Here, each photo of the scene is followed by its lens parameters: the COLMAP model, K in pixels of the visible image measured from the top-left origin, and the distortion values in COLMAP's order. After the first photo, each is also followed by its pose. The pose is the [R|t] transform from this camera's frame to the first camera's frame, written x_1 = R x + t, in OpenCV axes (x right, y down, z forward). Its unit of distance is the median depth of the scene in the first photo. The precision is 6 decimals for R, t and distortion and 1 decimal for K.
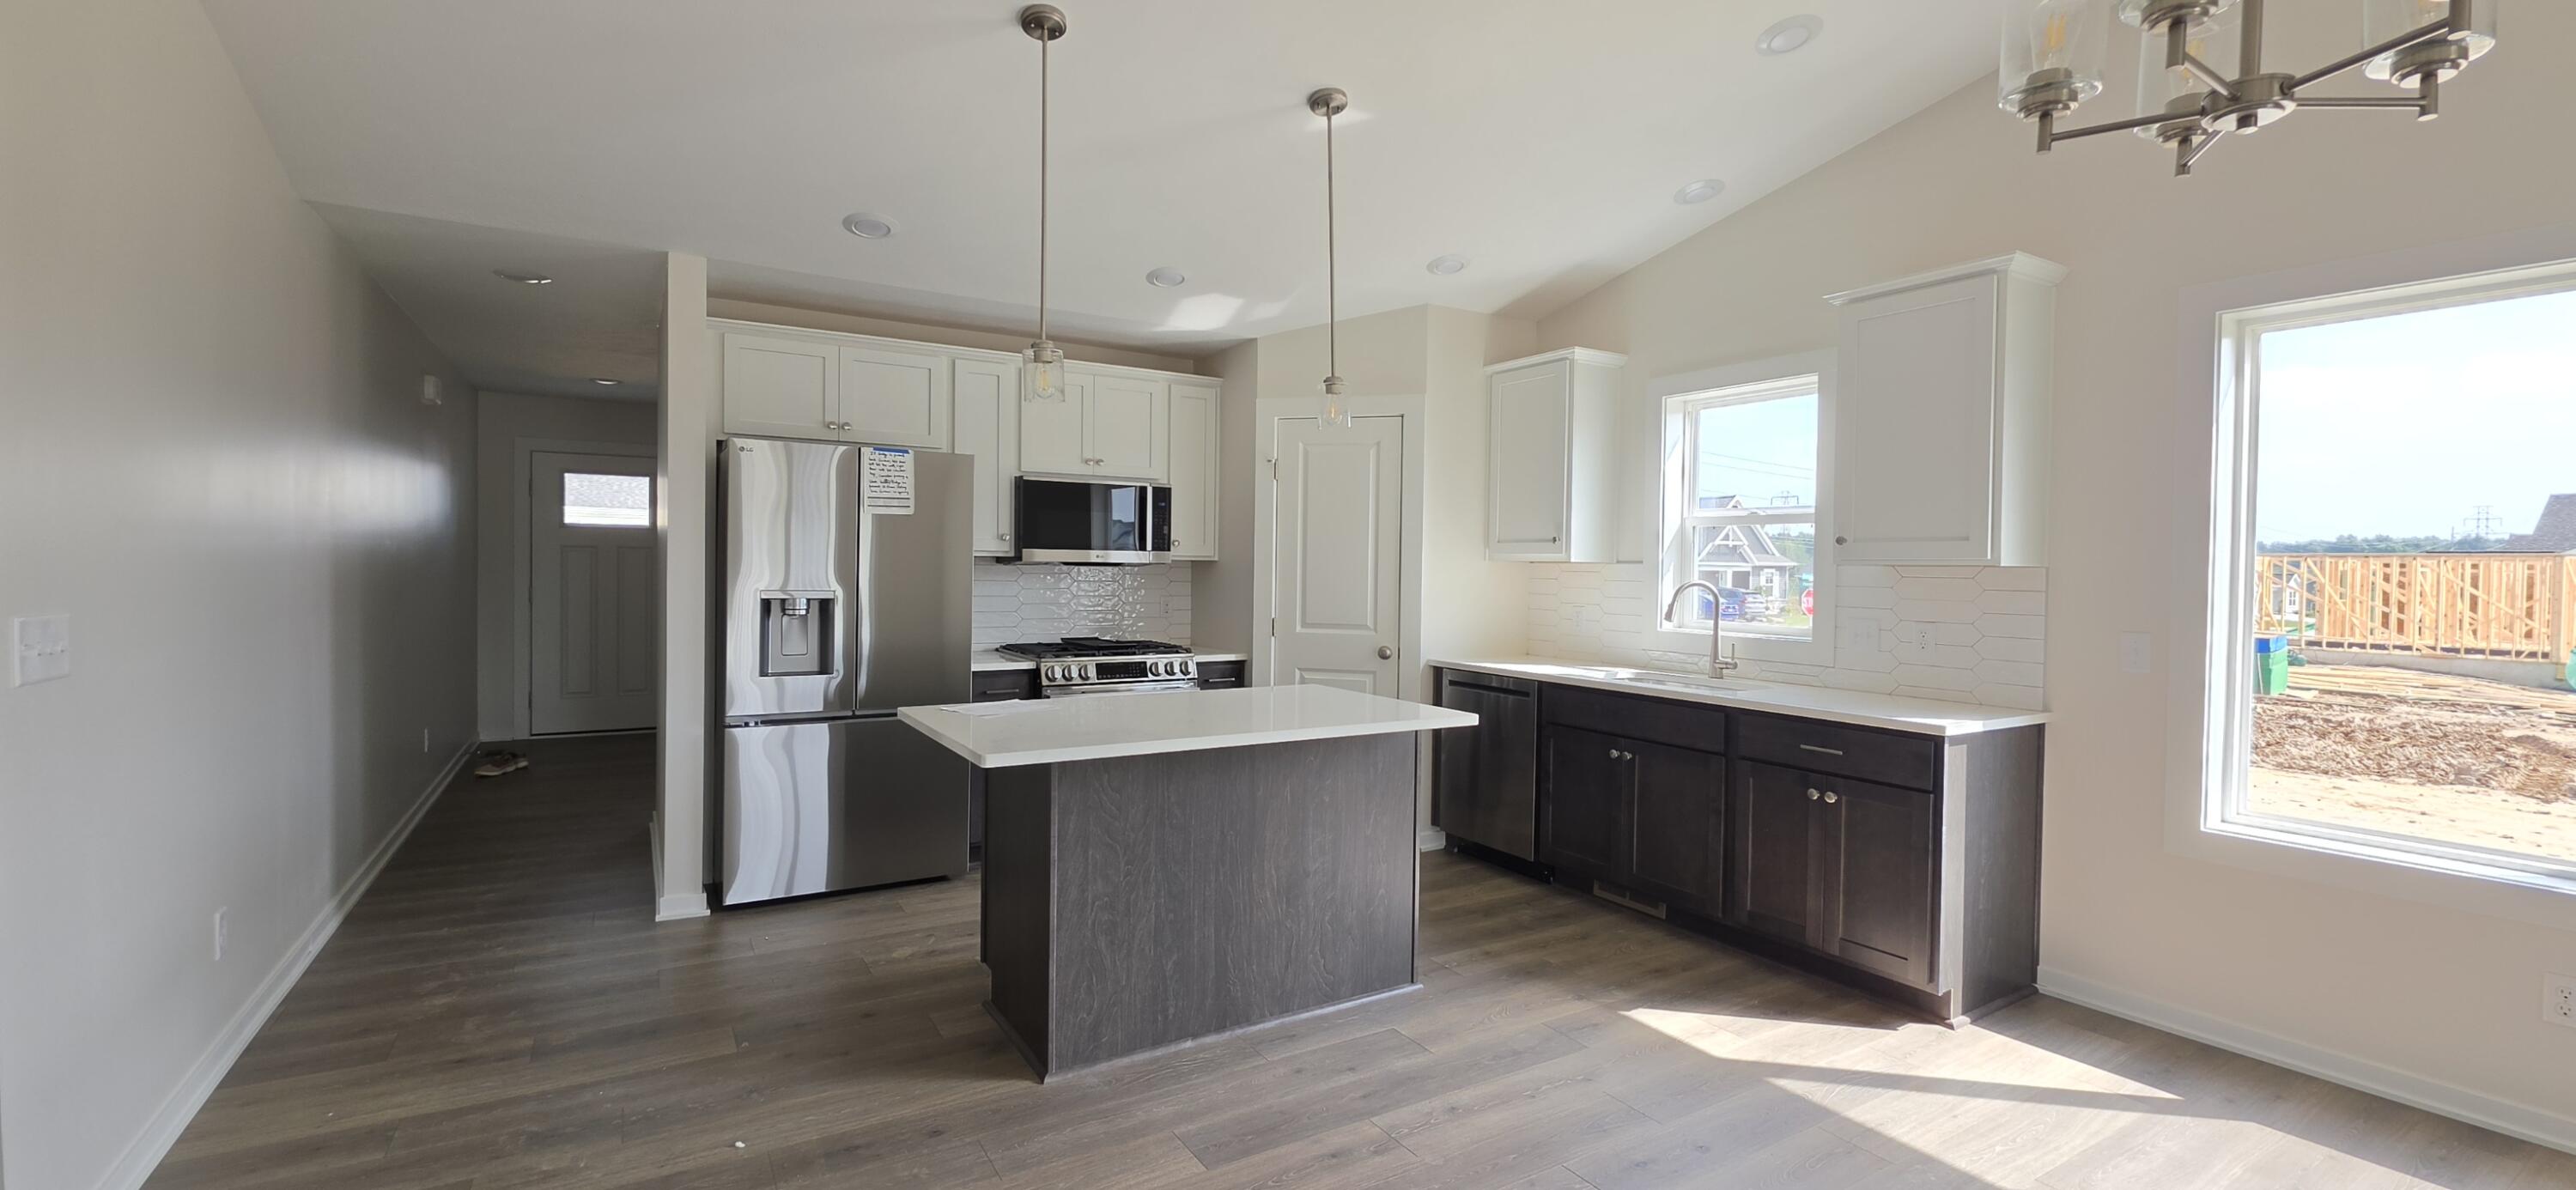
lens RADIAL K [[1068.1, 0, 1298.4], [0, 1068.1, 579.5], [0, 0, 1]] dist [0.007555, -0.005399]
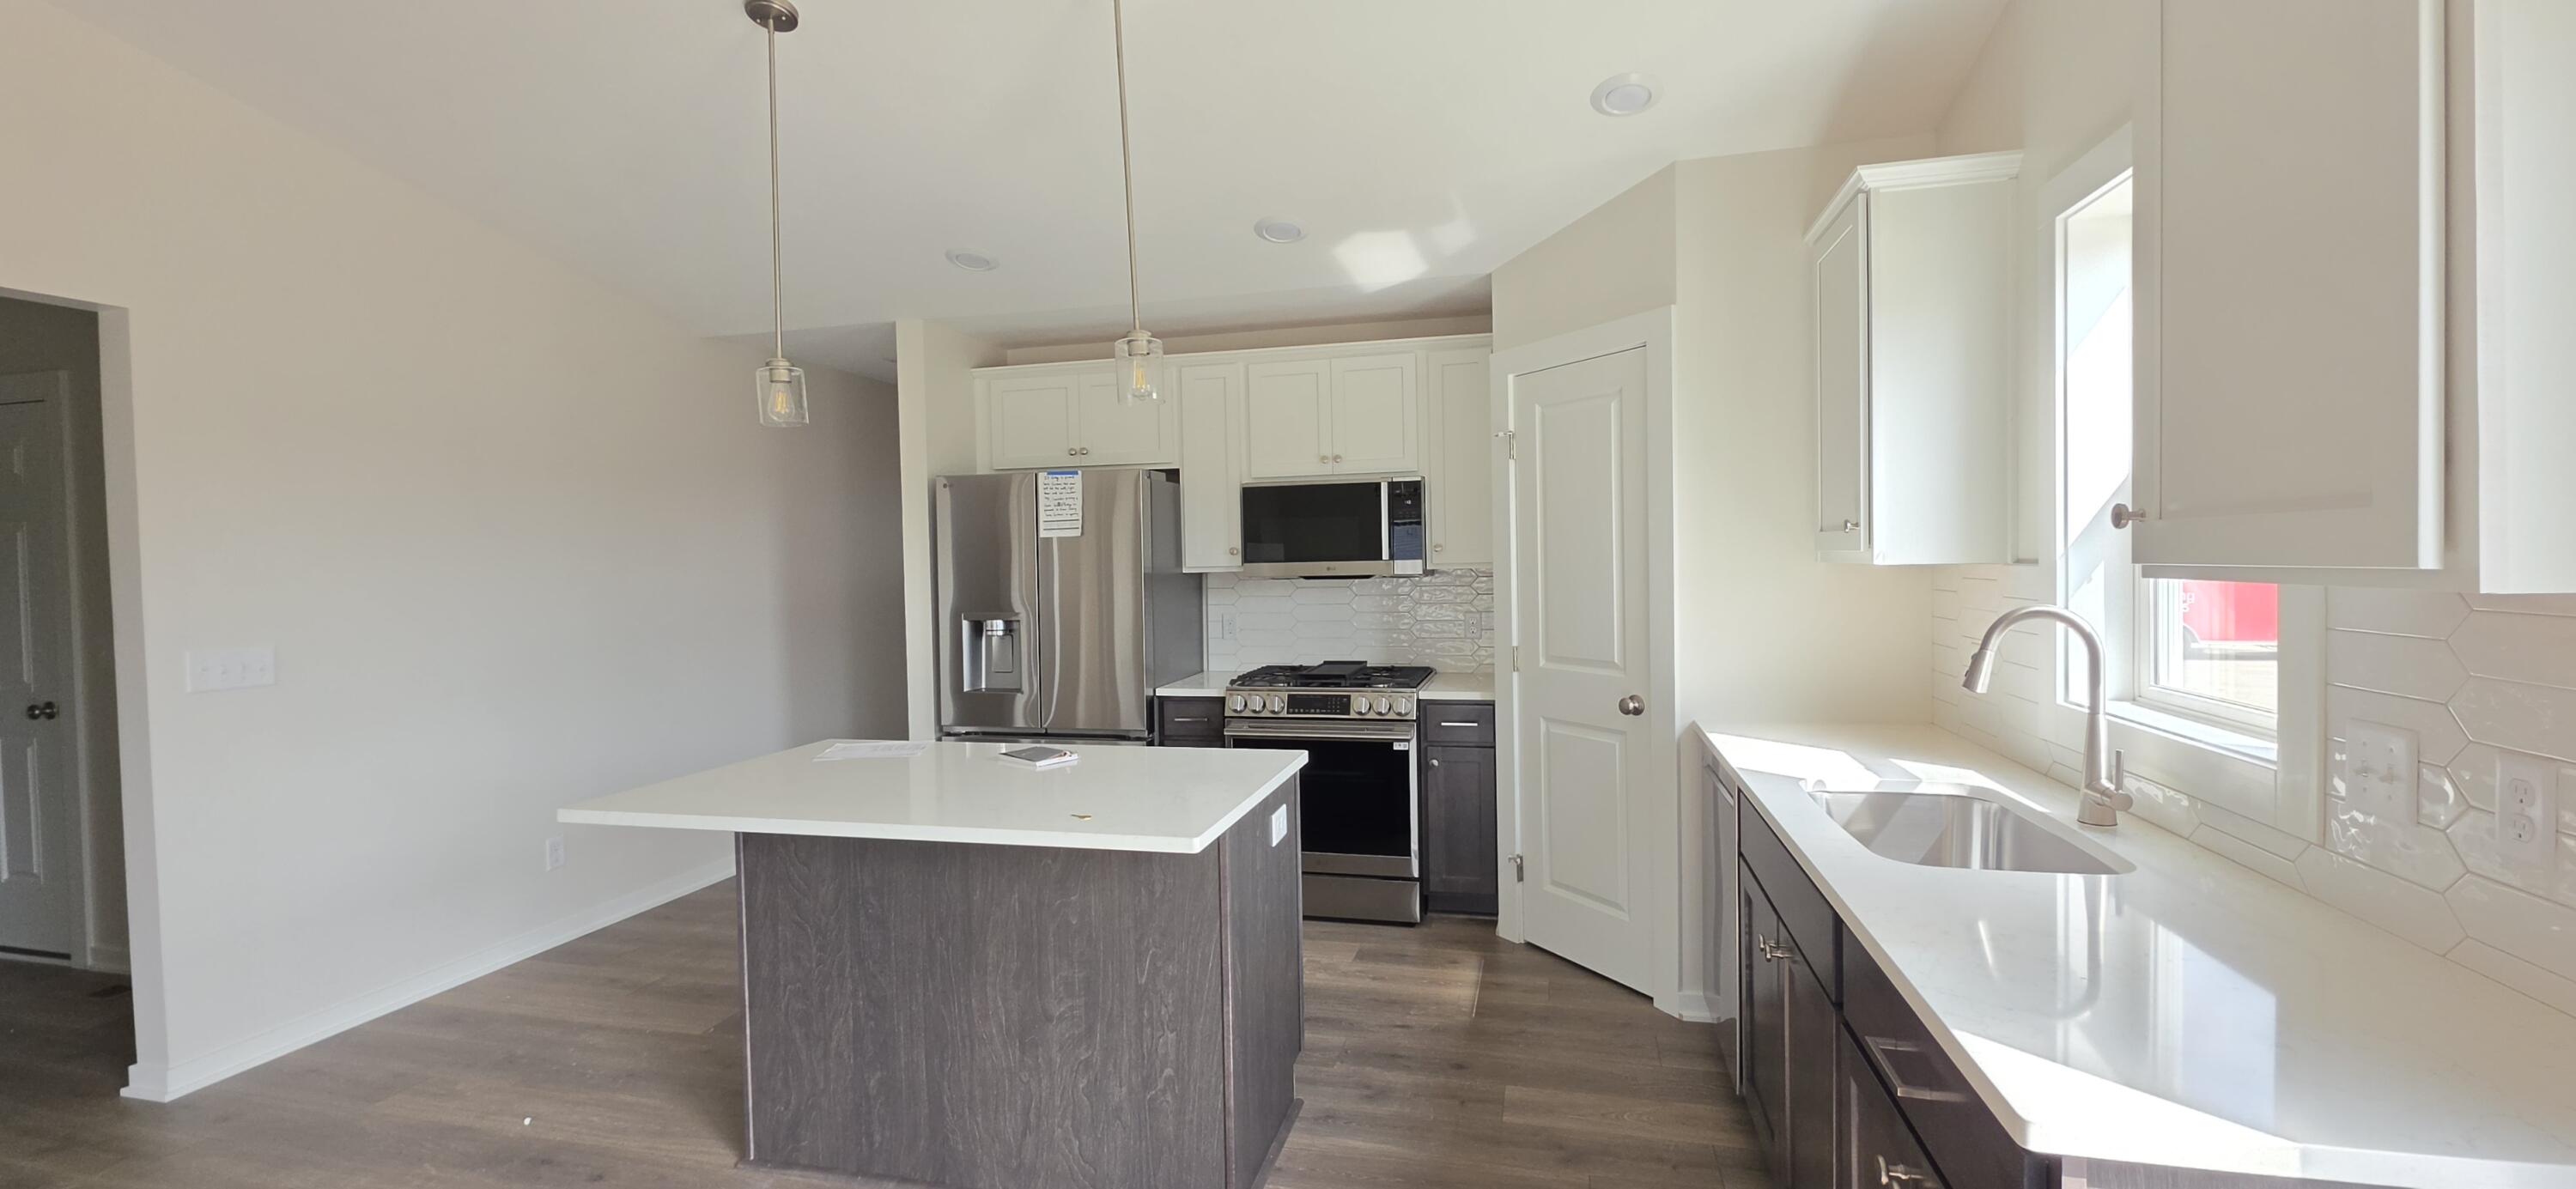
lens RADIAL K [[1068.0, 0, 1290.7], [0, 1068.0, 579.0], [0, 0, 1]] dist [0.007555, -0.005399]
pose [[0.694294, -0.013789, -0.719560, 0.488650], [0.020236, 0.999795, 0.000366, -0.017346], [0.719407, -0.014815, 0.694430, 0.454090]]
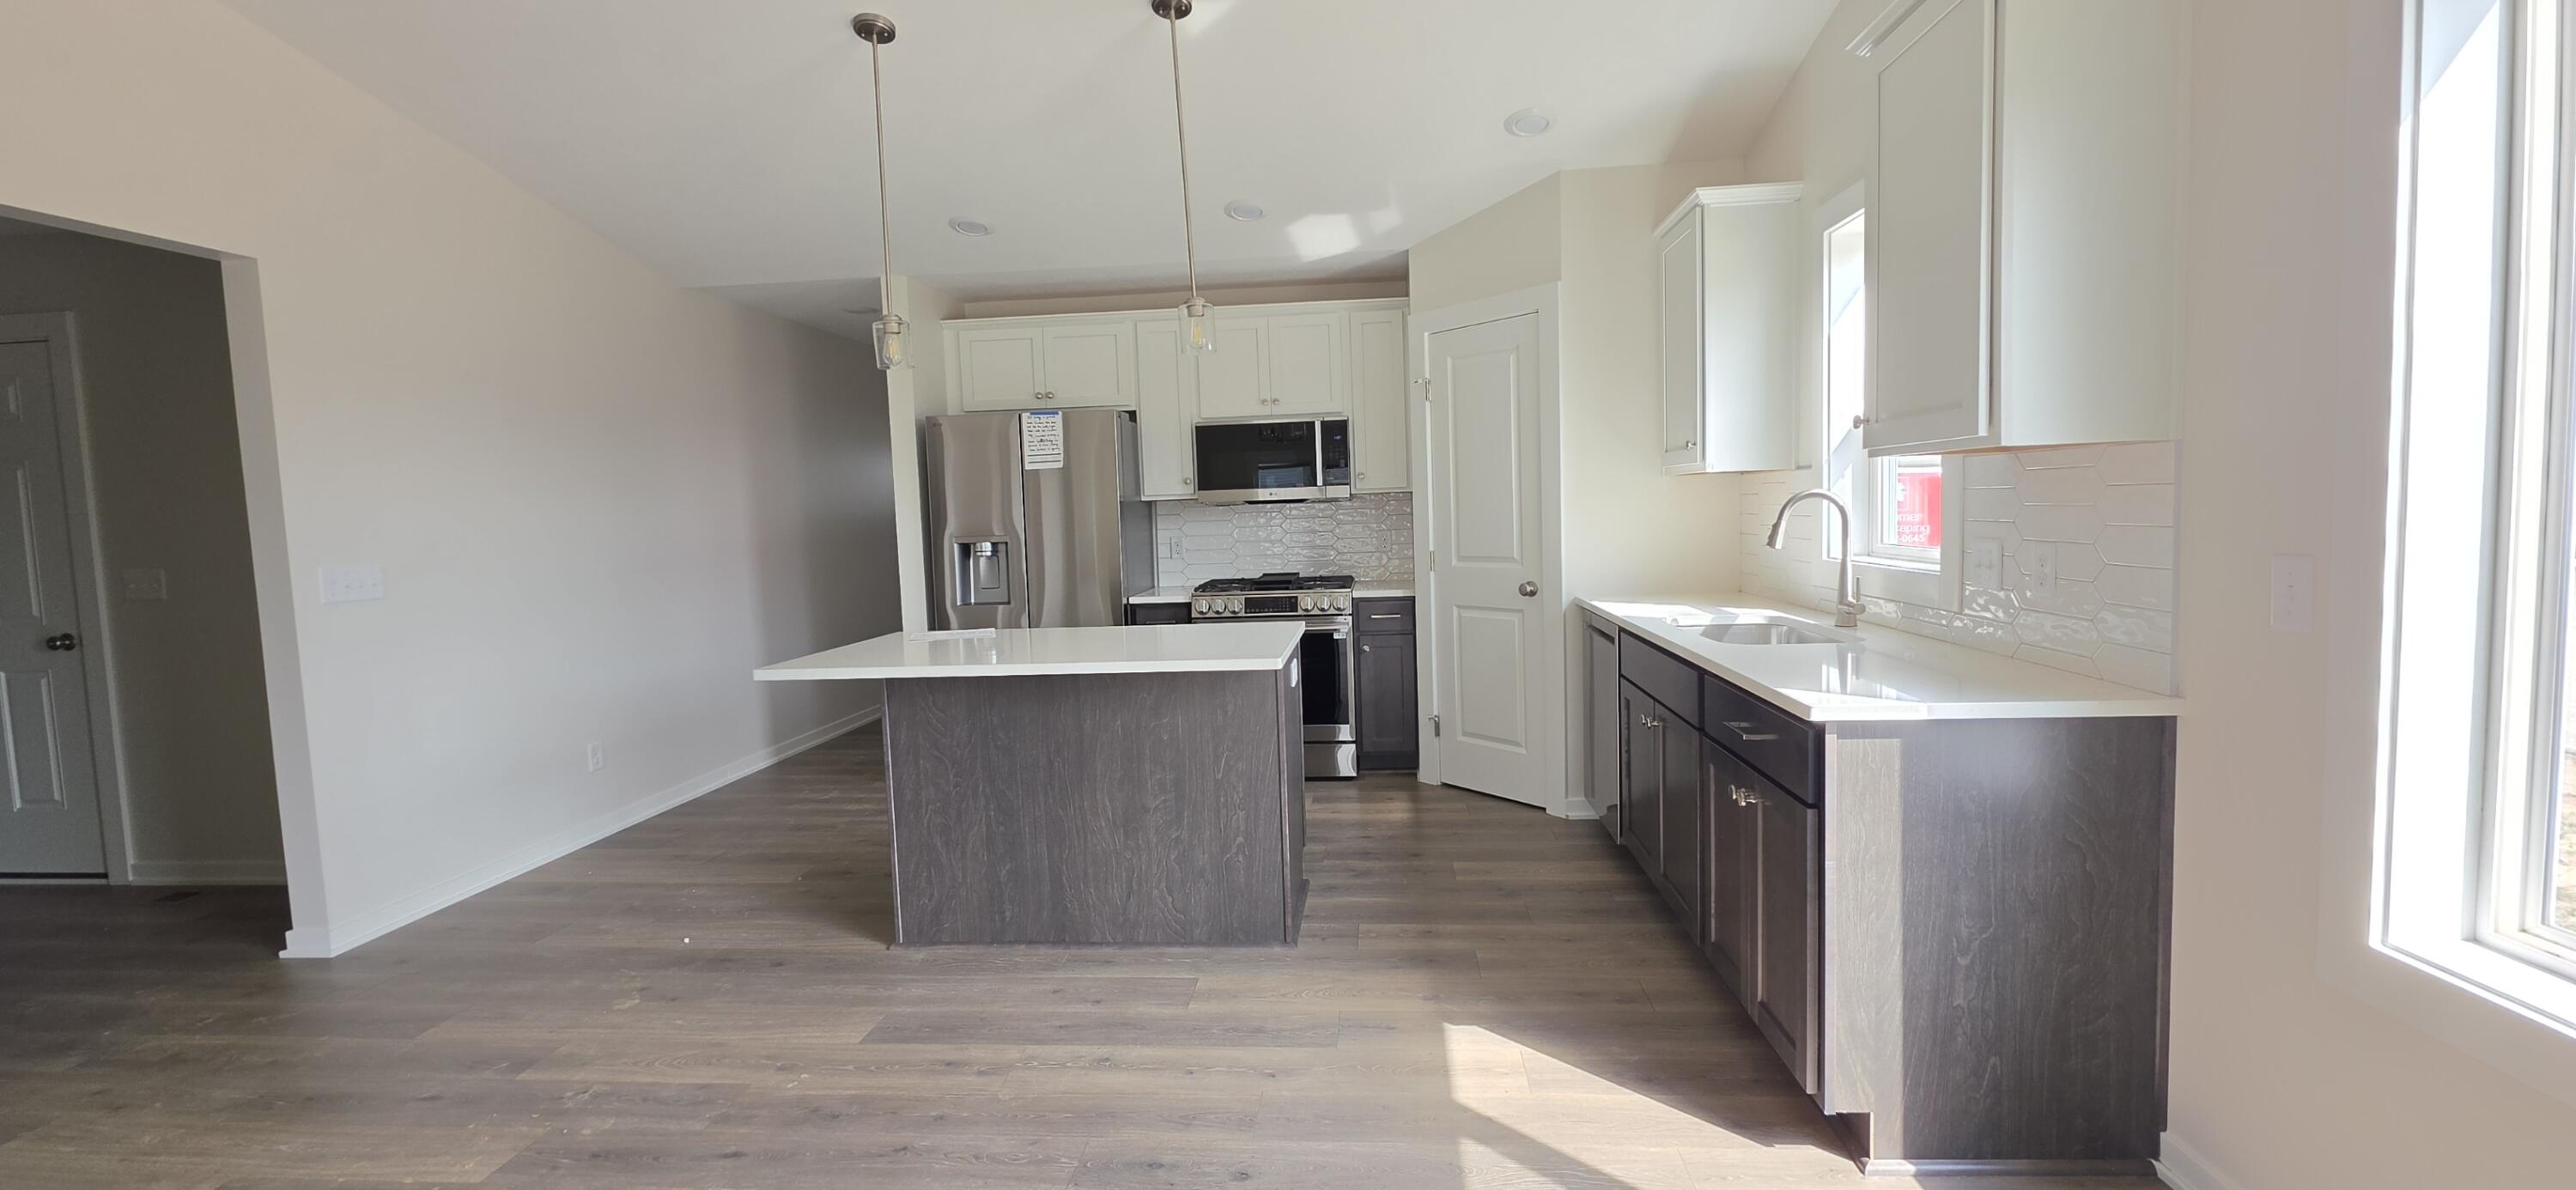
lens RADIAL K [[1068.1, 0, 1292.1], [0, 1068.1, 580.1], [0, 0, 1]] dist [0.007555, -0.005399]
pose [[0.801233, -0.000799, -0.598353, 0.529936], [0.037611, 0.998089, 0.049032, 0.013340], [0.597170, -0.061791, 0.799731, 0.219561]]
